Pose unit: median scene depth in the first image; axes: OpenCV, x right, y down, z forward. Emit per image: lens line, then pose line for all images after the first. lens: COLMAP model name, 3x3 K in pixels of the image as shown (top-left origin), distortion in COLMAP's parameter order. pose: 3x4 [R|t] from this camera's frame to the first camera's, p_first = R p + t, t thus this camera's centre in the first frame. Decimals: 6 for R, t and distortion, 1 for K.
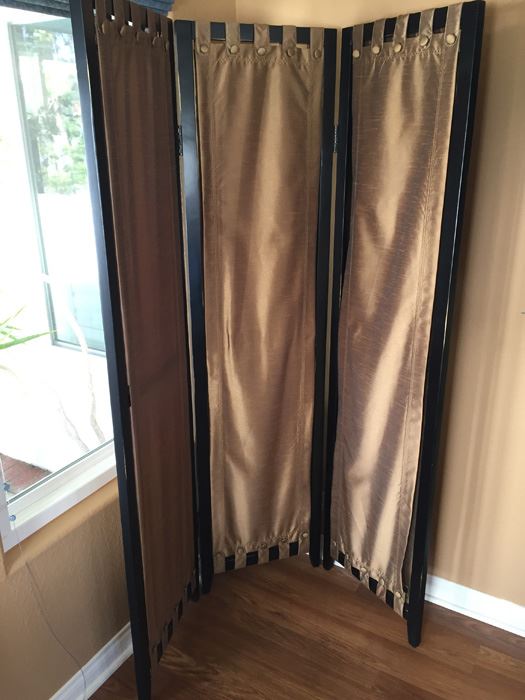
lens RADIAL K [[604.1, 0, 262.5], [0, 604.1, 350.0], [0, 0, 1]] dist [0.090709, -0.128830]
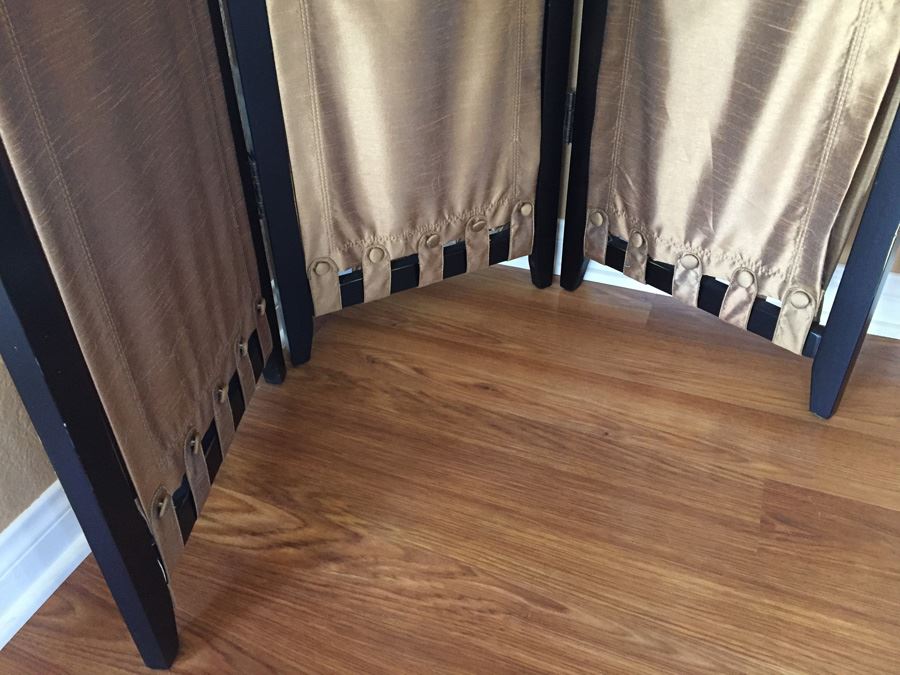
lens RADIAL K [[776.7, 0, 450.0], [0, 776.7, 337.5], [0, 0, 1]] dist [0.090709, -0.128830]
pose [[0.987754, -0.102534, 0.117593, -0.054786], [0.064876, 0.955398, 0.288107, 0.243163], [-0.141889, -0.276950, 0.950351, 0.504939]]
